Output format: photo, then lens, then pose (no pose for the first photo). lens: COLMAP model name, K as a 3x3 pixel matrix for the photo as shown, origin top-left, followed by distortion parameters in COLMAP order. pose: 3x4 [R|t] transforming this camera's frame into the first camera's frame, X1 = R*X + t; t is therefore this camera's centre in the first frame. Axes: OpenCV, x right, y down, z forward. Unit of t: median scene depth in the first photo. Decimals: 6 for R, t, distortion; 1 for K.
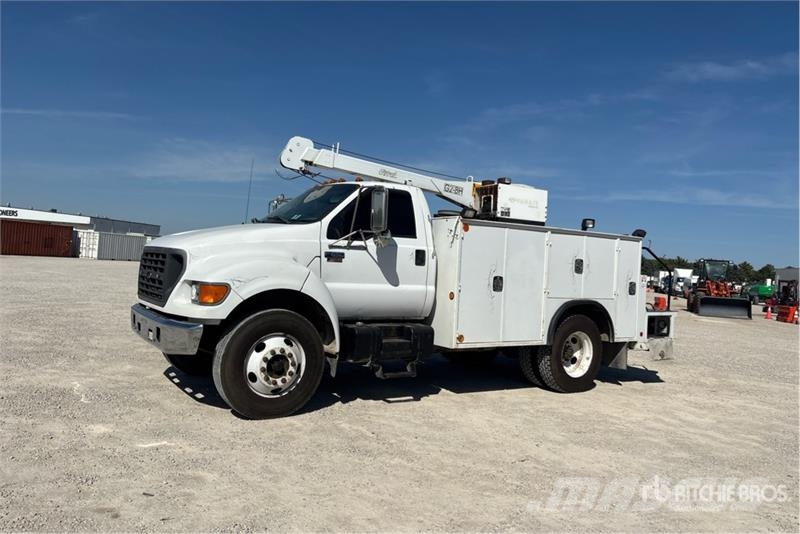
lens RADIAL K [[603.1, 0, 406.4], [0, 603.1, 266.6], [0, 0, 1]] dist [0.086844, -0.121833]
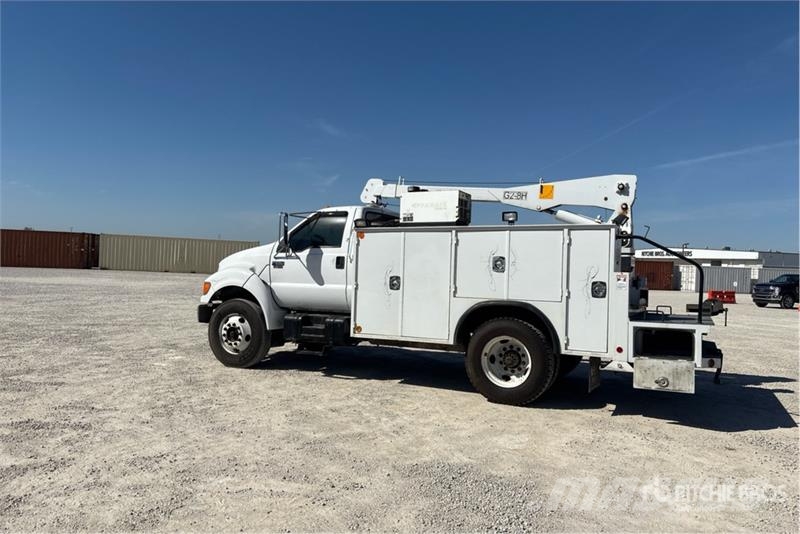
lens RADIAL K [[603.1, 0, 406.4], [0, 603.1, 266.6], [0, 0, 1]] dist [0.086844, -0.121833]
pose [[0.507806, -0.050623, -0.859983, 1.147941], [-0.001927, 0.998203, -0.059898, 0.066611], [0.861469, 0.032074, 0.506796, 0.473499]]
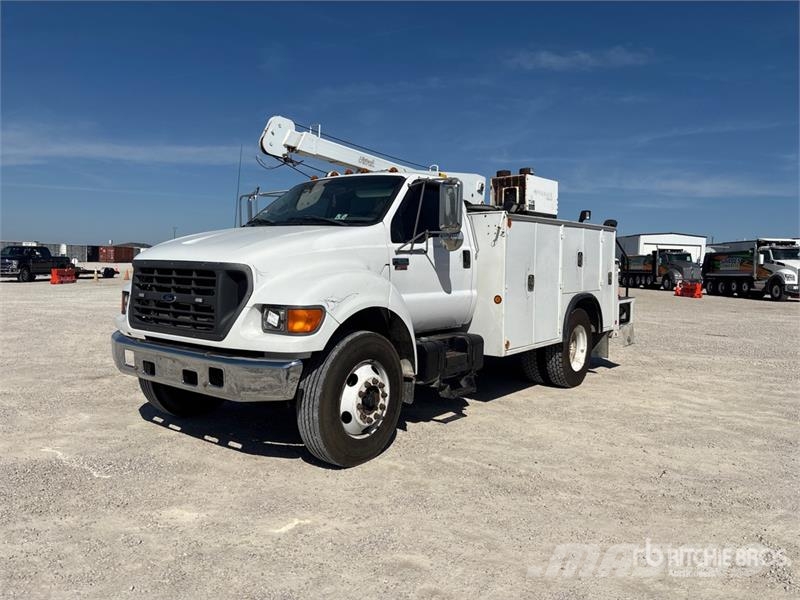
lens RADIAL K [[615.1, 0, 397.3], [0, 615.1, 301.8], [0, 0, 1]] dist [0.059039, -0.007523]
pose [[0.950460, -0.064988, 0.303978, -0.347931], [0.041438, 0.995663, 0.083301, -0.031577], [-0.308073, -0.066578, 0.949030, 0.161004]]
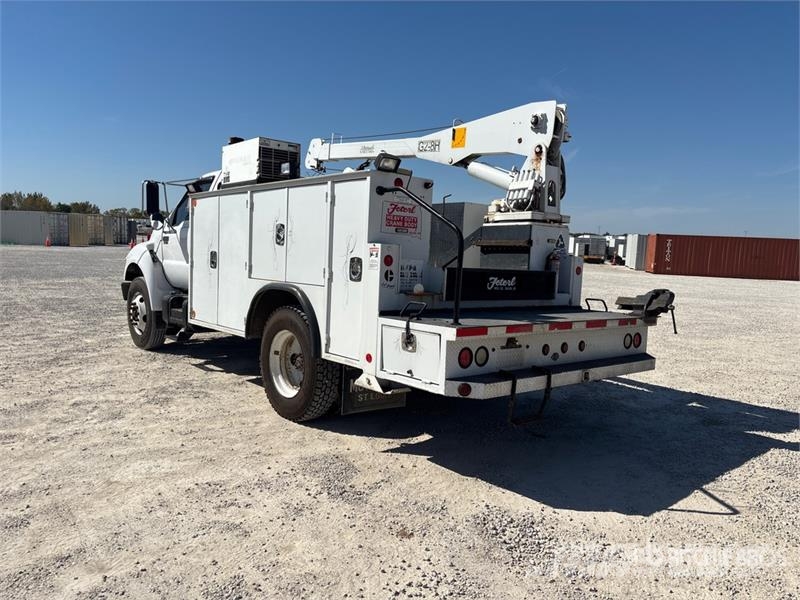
lens RADIAL K [[615.1, 0, 397.3], [0, 615.1, 301.8], [0, 0, 1]] dist [0.059039, -0.007523]
pose [[0.106897, 0.027128, -0.993900, 1.140576], [-0.031473, 0.999219, 0.023888, 0.062896], [0.993772, 0.028728, 0.107668, 1.213837]]
